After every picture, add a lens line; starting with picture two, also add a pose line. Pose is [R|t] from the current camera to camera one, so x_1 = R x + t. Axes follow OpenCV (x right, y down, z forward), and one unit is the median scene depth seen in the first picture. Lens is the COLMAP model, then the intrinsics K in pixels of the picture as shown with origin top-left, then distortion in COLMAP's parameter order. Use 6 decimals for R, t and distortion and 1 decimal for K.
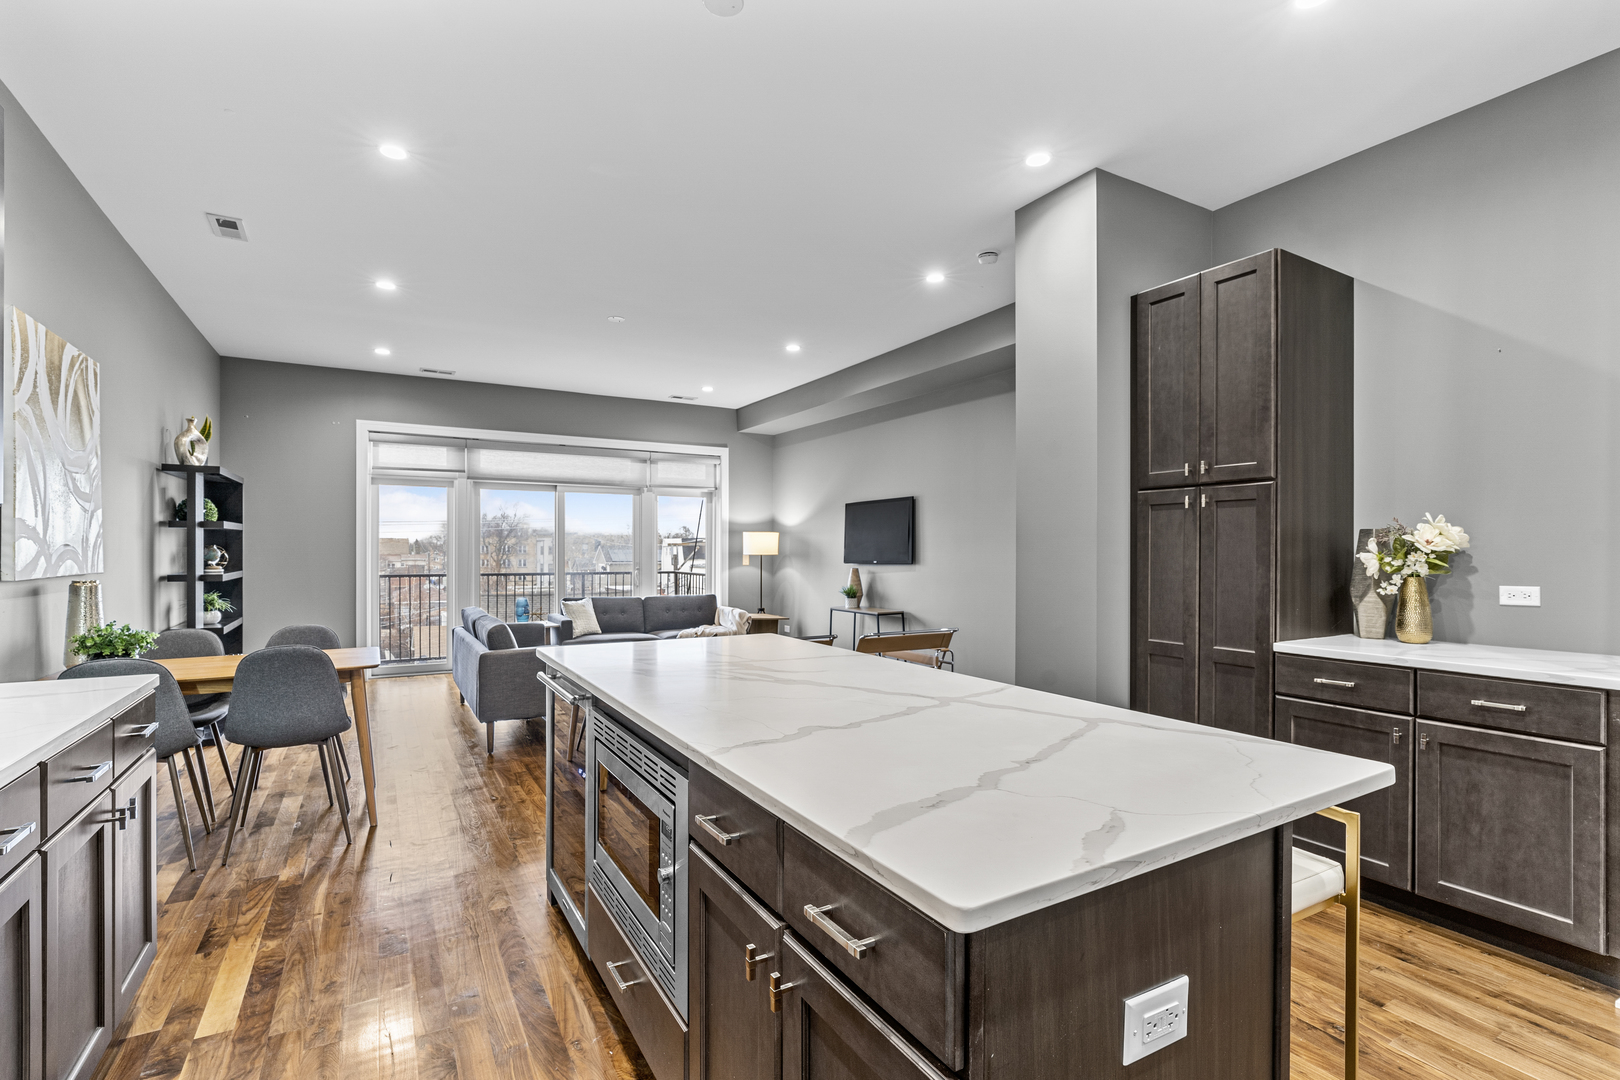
lens RADIAL K [[742.4, 0, 812.3], [0, 742.4, 545.6], [0, 0, 1]] dist [-0.009352, -0.002863]
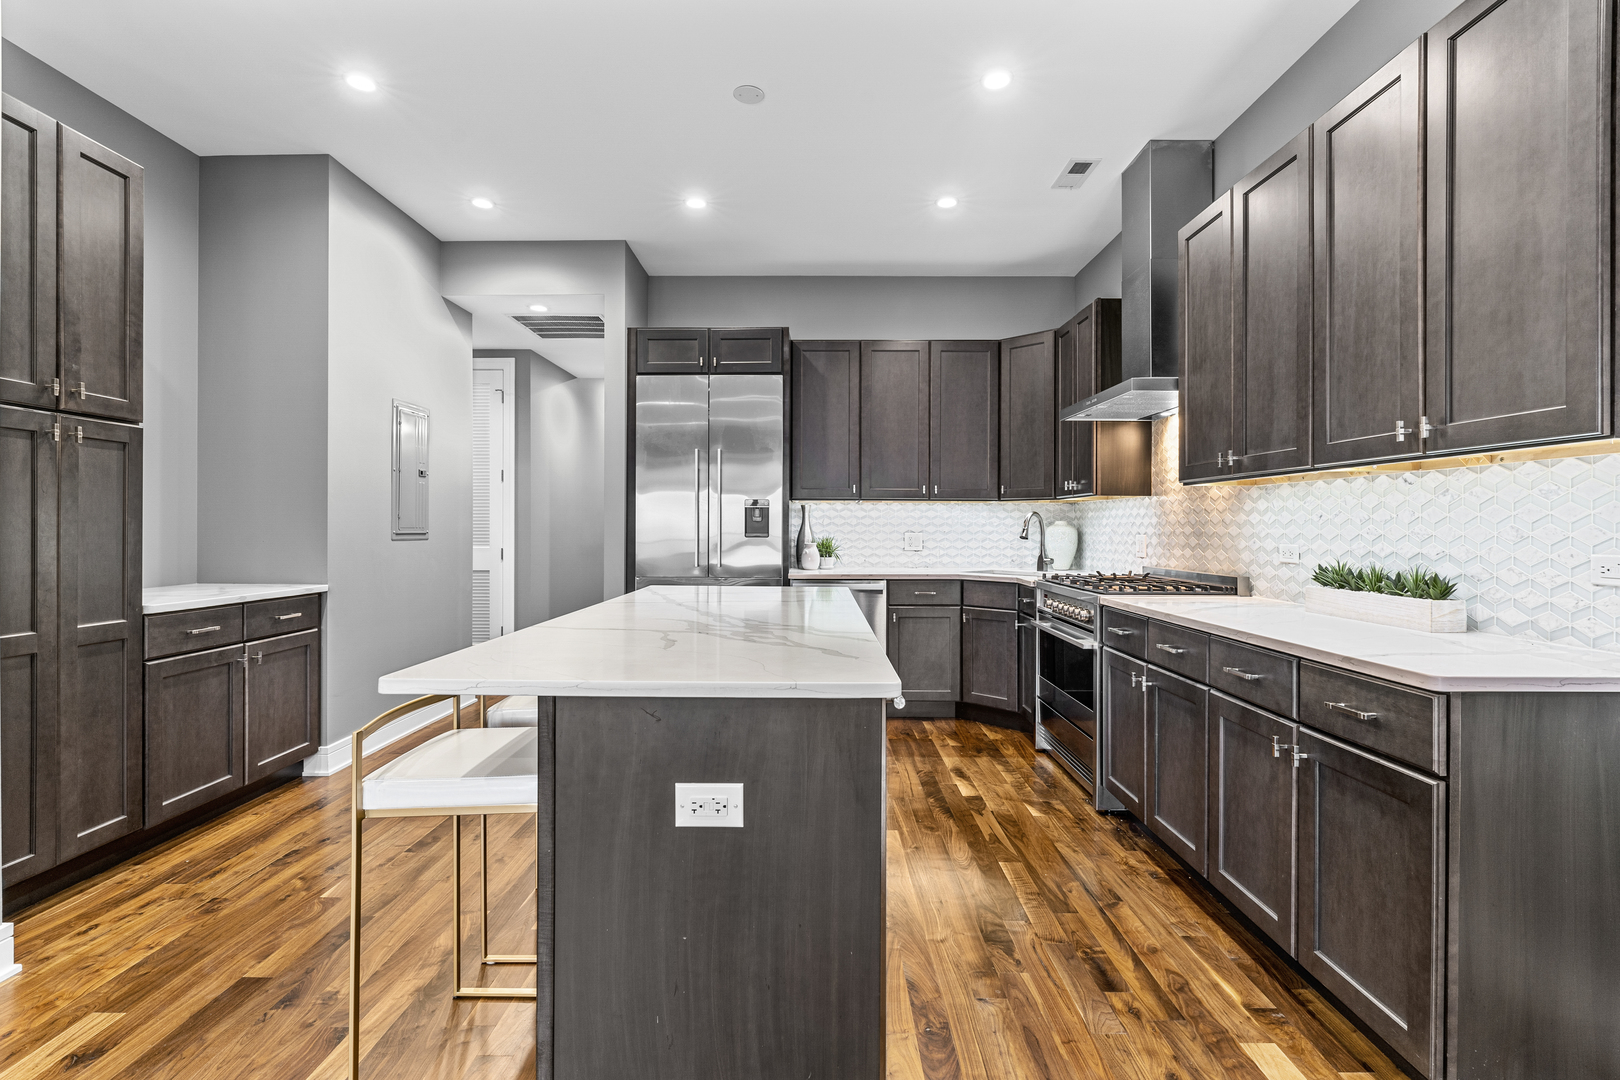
lens RADIAL K [[742.4, 0, 810.9], [0, 742.4, 531.7], [0, 0, 1]] dist [-0.009352, -0.002863]
pose [[-0.866193, -0.005875, 0.499675, -0.202792], [-0.007938, 0.999966, -0.002003, 0.014024], [-0.499646, -0.005701, -0.866211, 0.524352]]
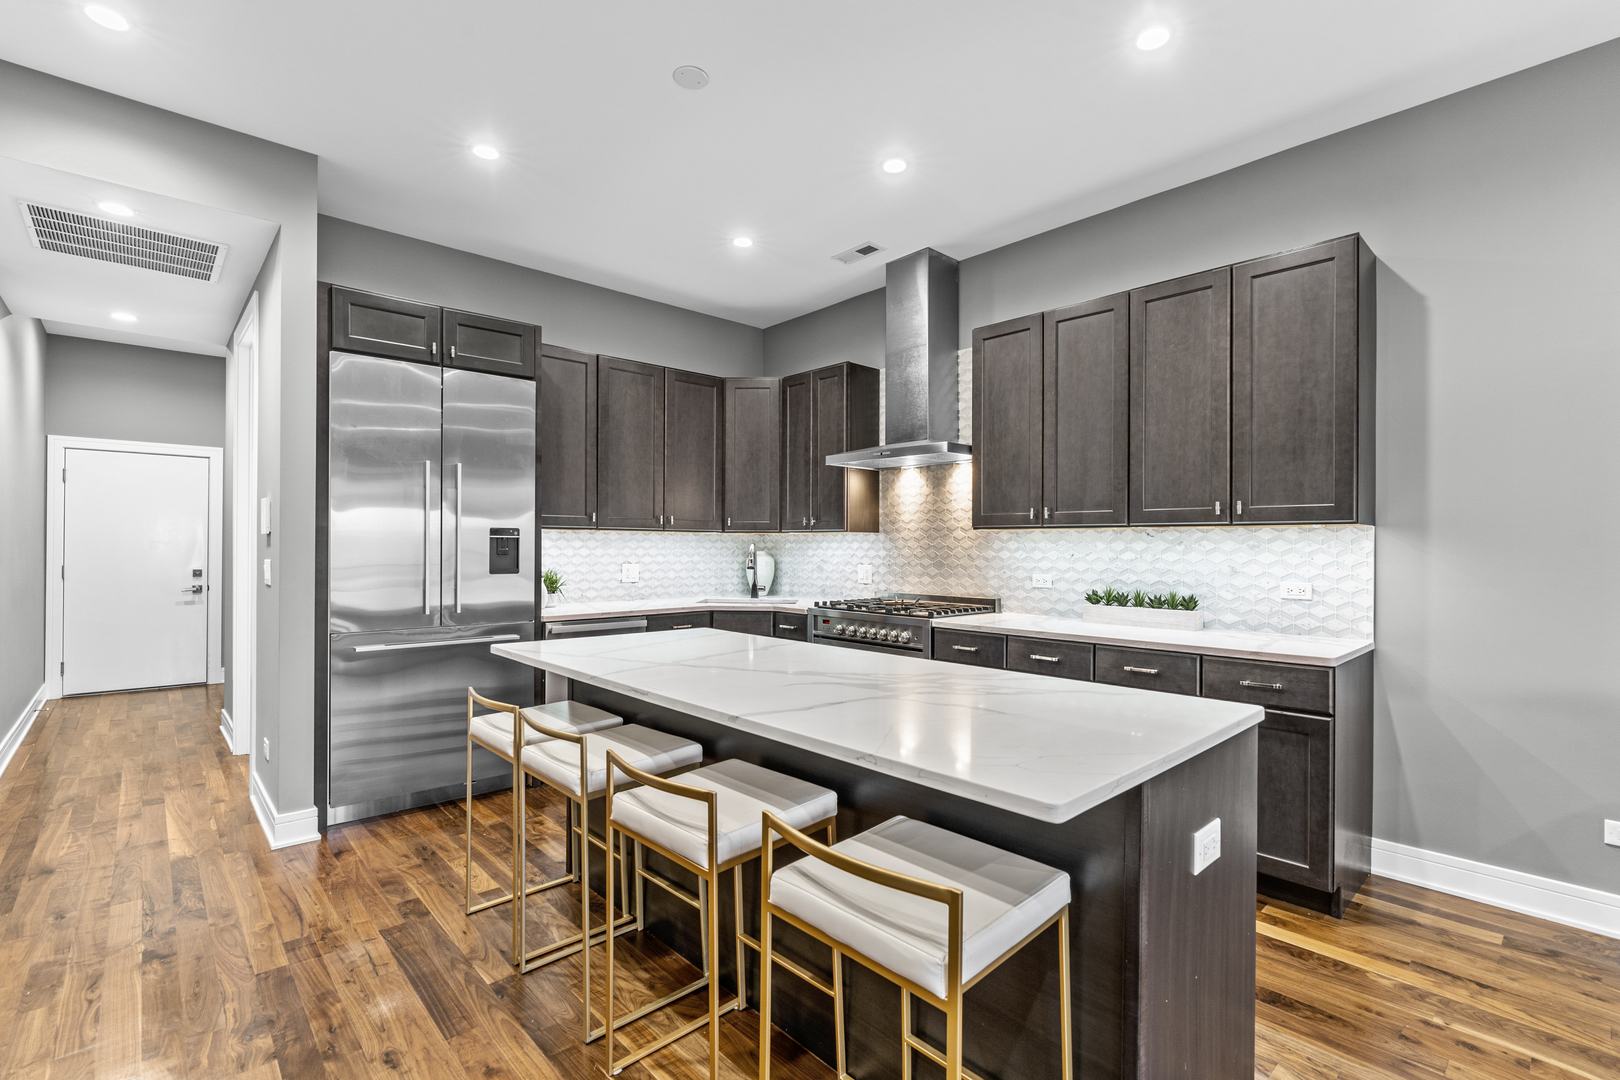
lens RADIAL K [[742.4, 0, 805.0], [0, 742.4, 543.2], [0, 0, 1]] dist [-0.009352, -0.002863]
pose [[-0.976179, -0.006419, -0.216871, 0.034700], [-0.003362, 0.999890, -0.014464, 0.004554], [0.216940, -0.013390, -0.976093, 0.550938]]
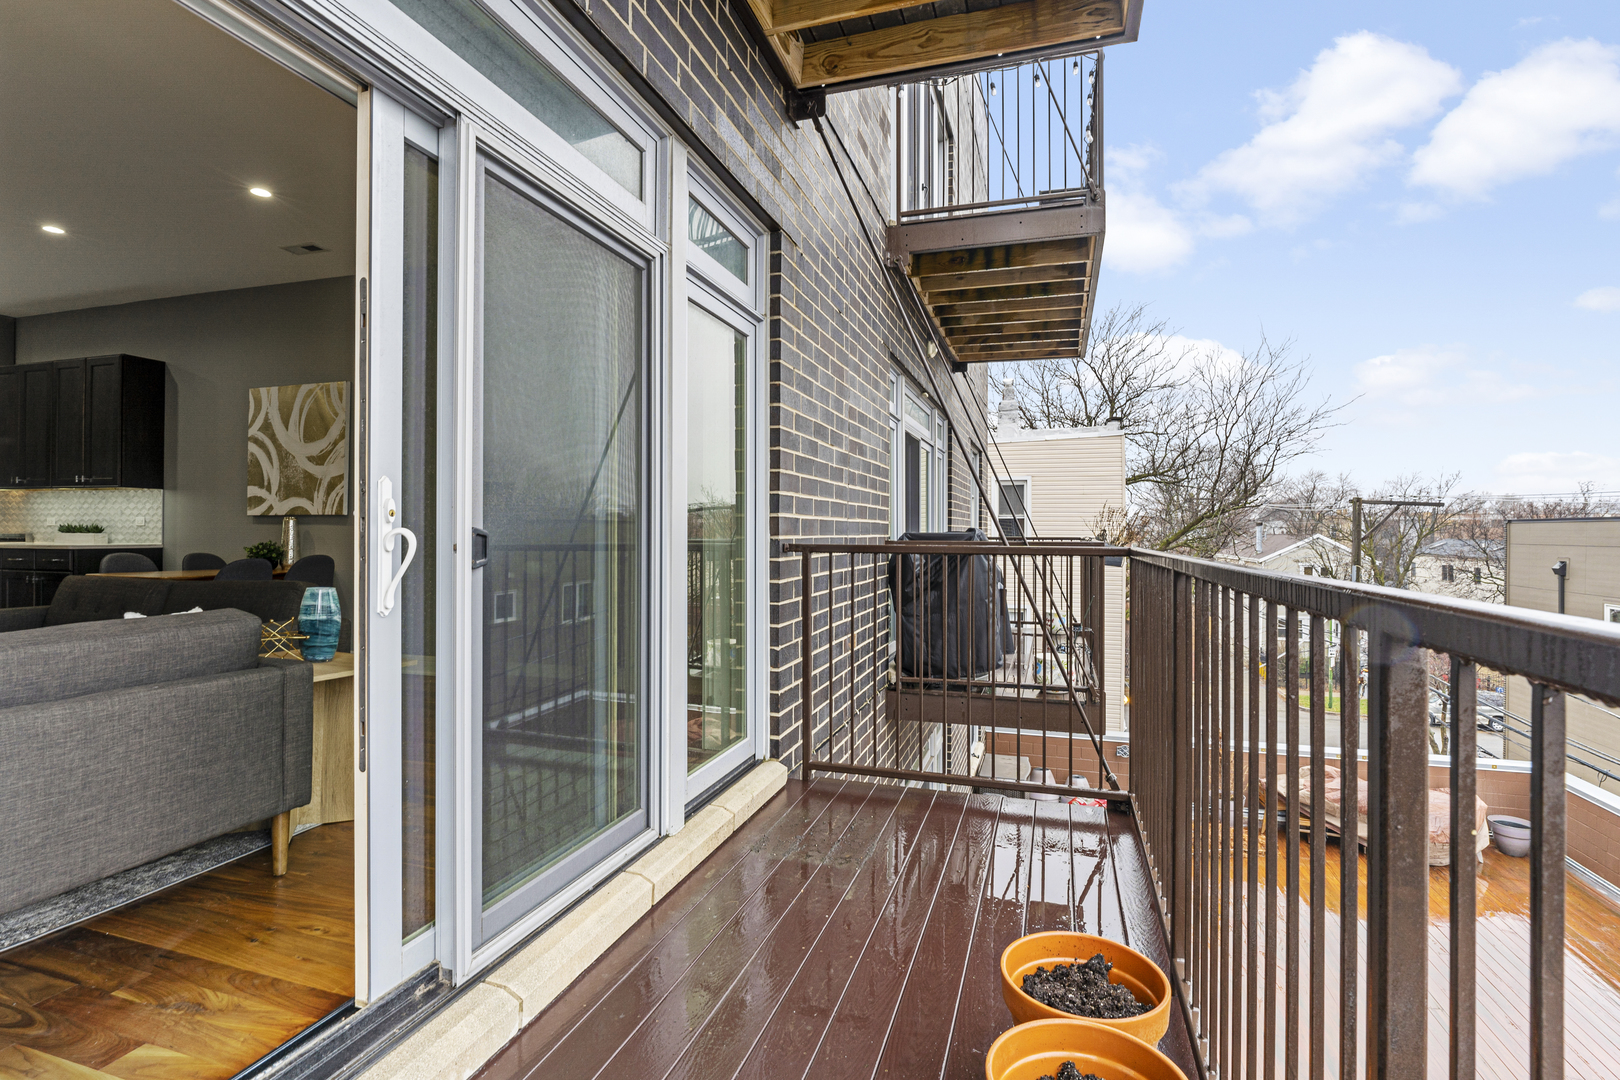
lens RADIAL K [[766.9, 0, 804.8], [0, 766.9, 538.3], [0, 0, 1]] dist [-0.004579, -0.000015]
pose [[-0.741532, -0.004954, -0.670899, -0.275492], [-0.001376, 0.999982, -0.005863, 0.043826], [0.670916, -0.003425, -0.741525, 1.283800]]
